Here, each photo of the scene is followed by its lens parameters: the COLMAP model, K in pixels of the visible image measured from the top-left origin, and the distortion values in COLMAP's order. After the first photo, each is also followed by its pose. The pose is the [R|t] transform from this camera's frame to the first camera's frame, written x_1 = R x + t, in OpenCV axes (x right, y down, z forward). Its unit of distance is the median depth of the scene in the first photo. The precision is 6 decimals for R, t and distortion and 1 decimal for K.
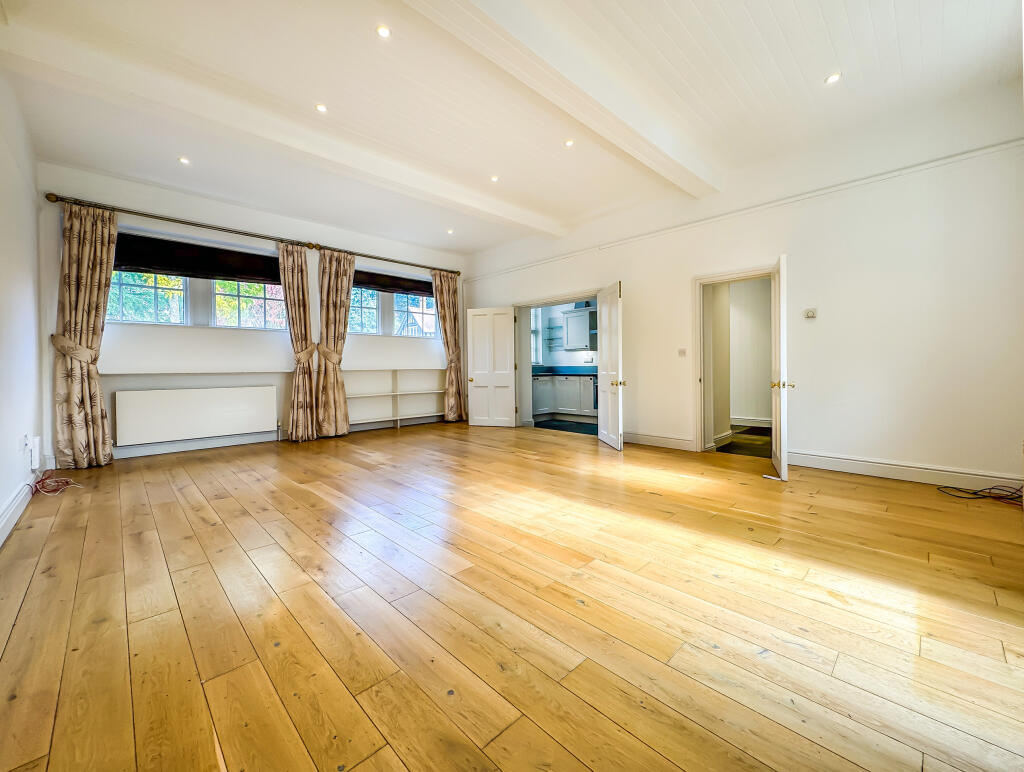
lens RADIAL K [[406.0, 0, 515.2], [0, 406.0, 366.3], [0, 0, 1]] dist [-0.001731, -0.000089]
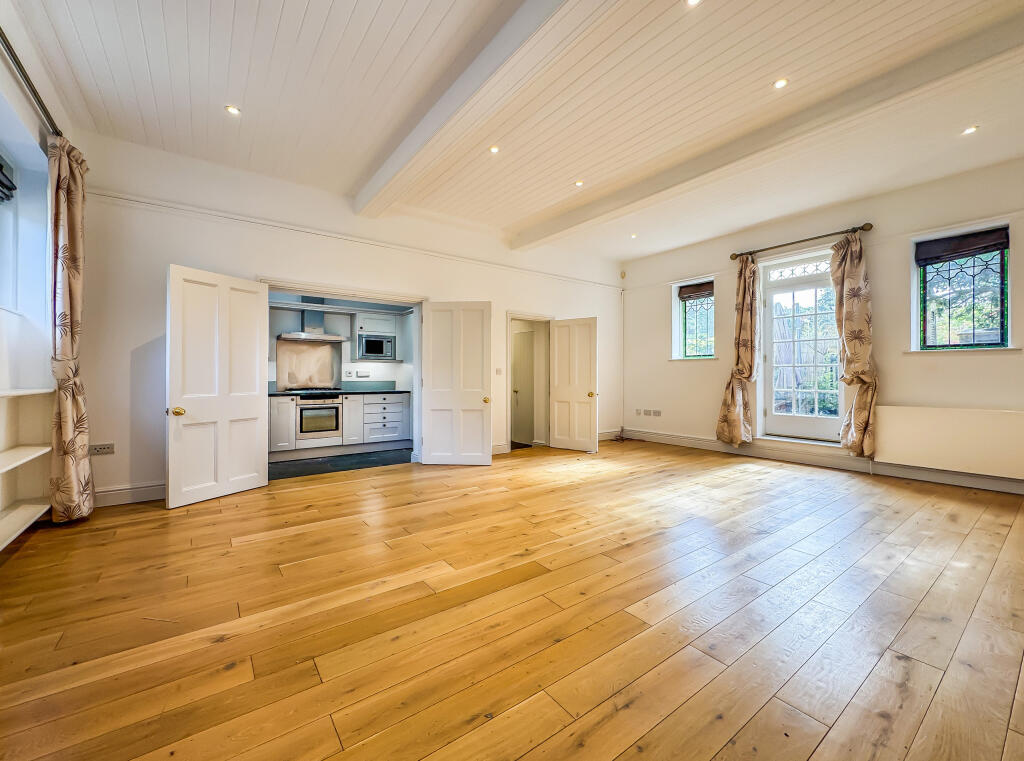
lens RADIAL K [[411.9, 0, 512.0], [0, 411.9, 380.5], [0, 0, 1]] dist [0.000947, 0.000040]
pose [[0.139587, -0.001042, 0.990209, -0.457336], [-0.001573, 0.999998, 0.001274, -0.004925], [-0.990208, -0.001735, 0.139586, 0.457330]]
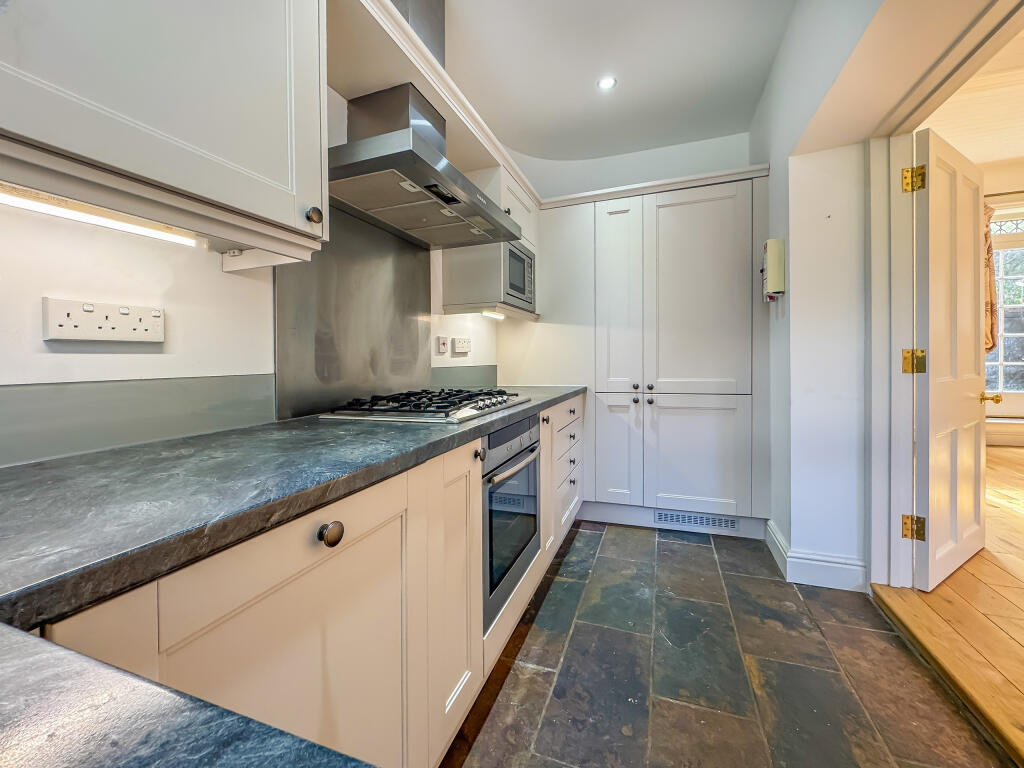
lens RADIAL K [[406.0, 0, 515.2], [0, 406.0, 364.3], [0, 0, 1]] dist [-0.001731, -0.000089]
pose [[-0.426514, 0.003250, 0.904475, 0.038643], [0.019522, 0.999794, 0.005613, -0.004593], [-0.904270, 0.020051, -0.426489, 0.961952]]
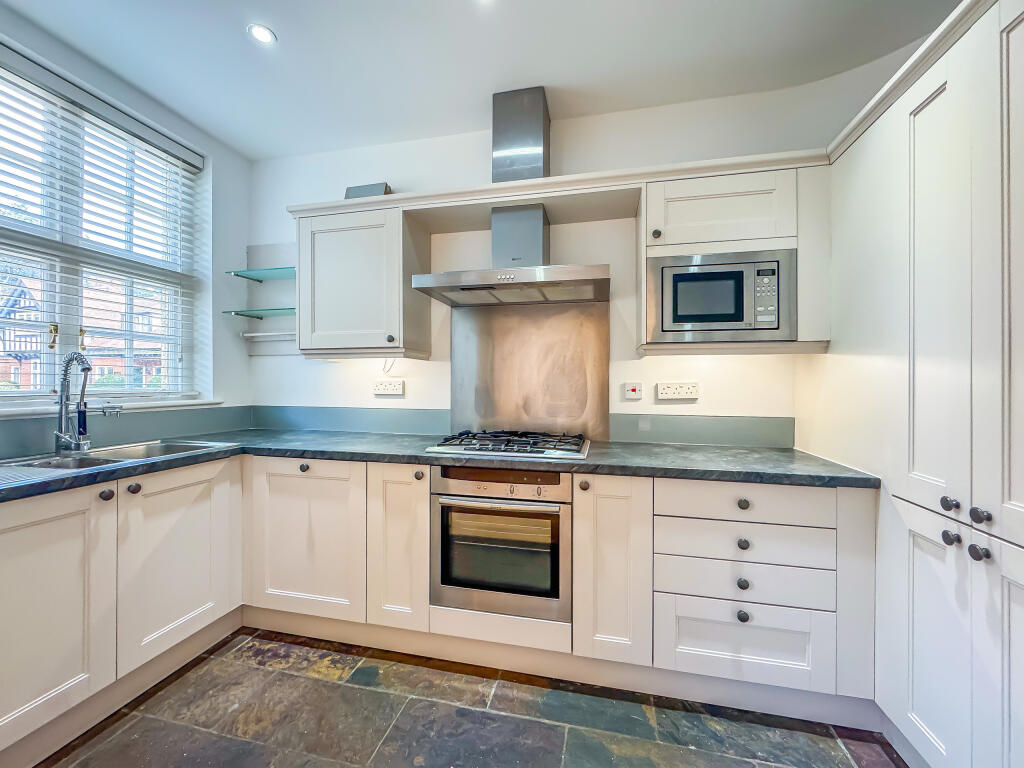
lens RADIAL K [[410.8, 0, 516.9], [0, 410.8, 380.2], [0, 0, 1]] dist [-0.003901, -0.000205]
pose [[0.839497, 0.018910, 0.543035, 0.096641], [-0.013994, 0.999815, -0.013182, -0.019561], [-0.543184, 0.003467, 0.839607, 0.706681]]
